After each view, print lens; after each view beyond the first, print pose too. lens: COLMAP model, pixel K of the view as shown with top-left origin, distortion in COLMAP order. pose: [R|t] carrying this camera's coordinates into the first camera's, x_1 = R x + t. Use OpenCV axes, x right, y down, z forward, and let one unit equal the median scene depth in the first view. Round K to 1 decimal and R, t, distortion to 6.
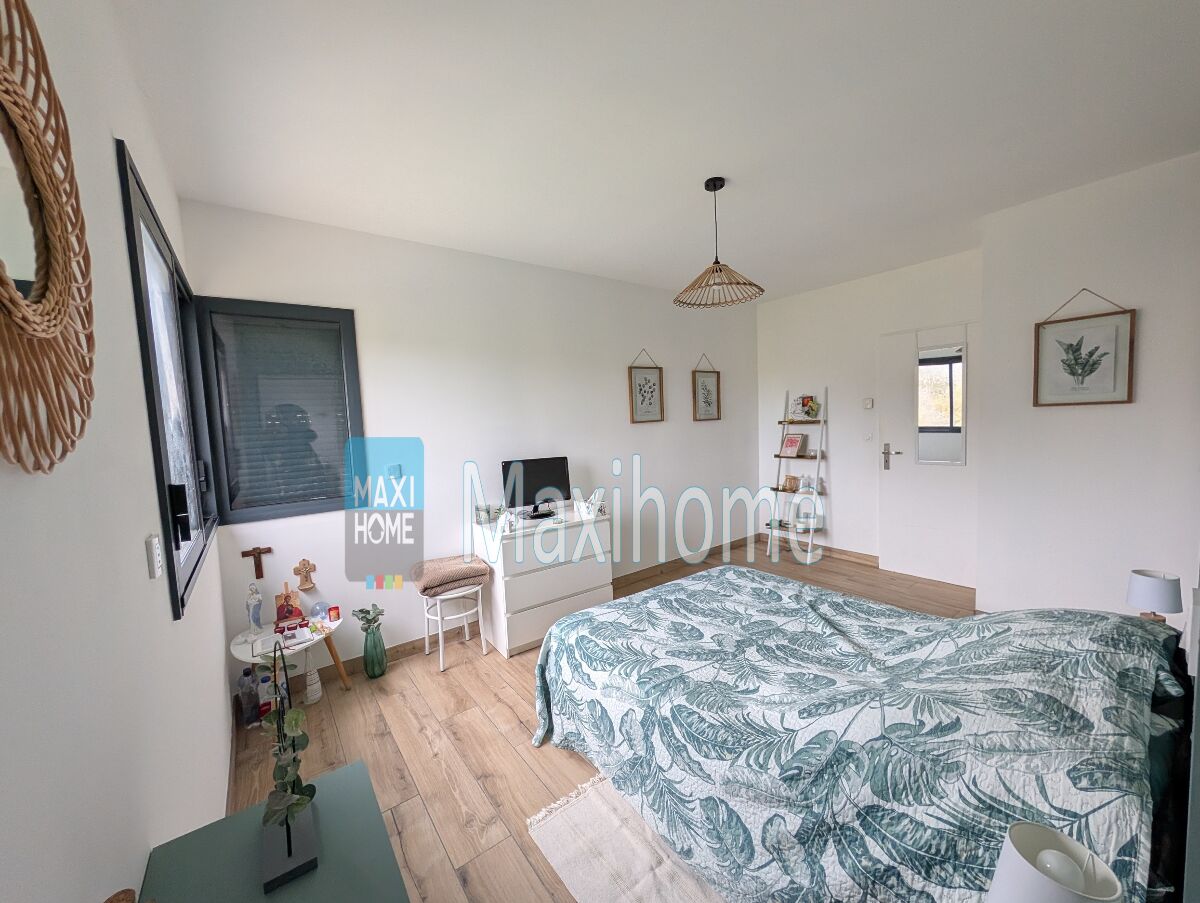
lens RADIAL K [[462.4, 0, 599.6], [0, 462.4, 451.2], [0, 0, 1]] dist [0.001823, 0.000285]
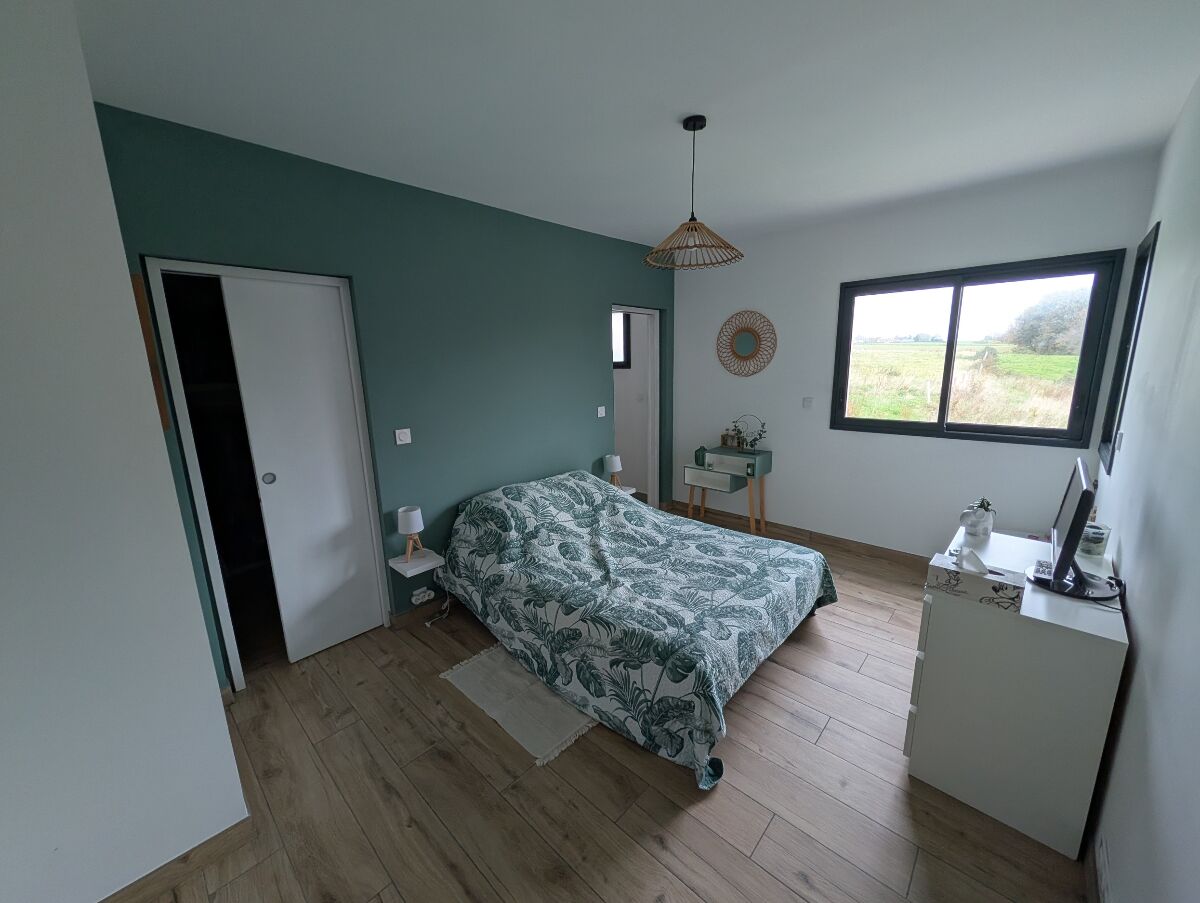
lens RADIAL K [[462.4, 0, 597.8], [0, 462.4, 452.4], [0, 0, 1]] dist [0.001823, 0.000285]
pose [[-0.982649, 0.099204, -0.156715, 0.662765], [0.053840, 0.961122, 0.270823, -0.244521], [0.177489, 0.257686, -0.949787, 2.074715]]
